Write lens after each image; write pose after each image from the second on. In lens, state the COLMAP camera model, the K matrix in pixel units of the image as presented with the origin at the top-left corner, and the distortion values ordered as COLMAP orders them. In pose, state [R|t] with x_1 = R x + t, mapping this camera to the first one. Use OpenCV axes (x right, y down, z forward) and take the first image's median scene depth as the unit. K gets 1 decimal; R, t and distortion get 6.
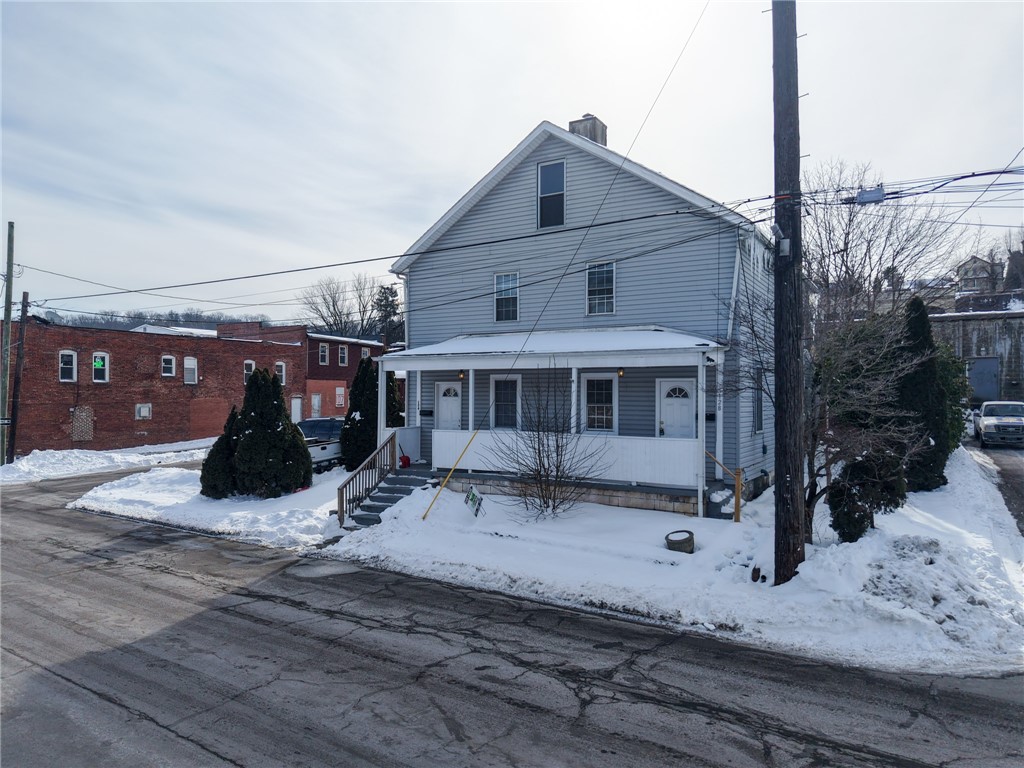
lens RADIAL K [[693.7, 0, 512.0], [0, 693.7, 384.0], [0, 0, 1]] dist [0.006052, -0.000431]
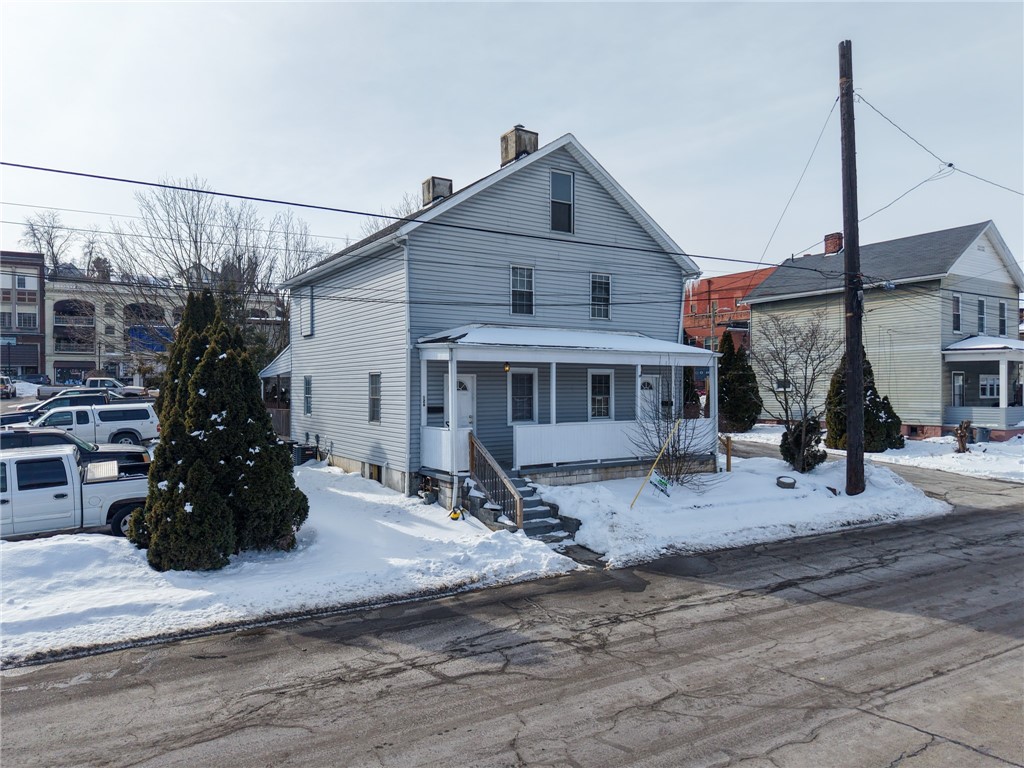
lens RADIAL K [[693.7, 0, 512.0], [0, 693.7, 384.0], [0, 0, 1]] dist [0.006052, -0.000431]
pose [[0.441762, 0.000859, 0.897132, -1.151257], [-0.010507, 0.999936, 0.004216, 0.007034], [-0.897071, -0.011288, 0.441743, 0.720213]]
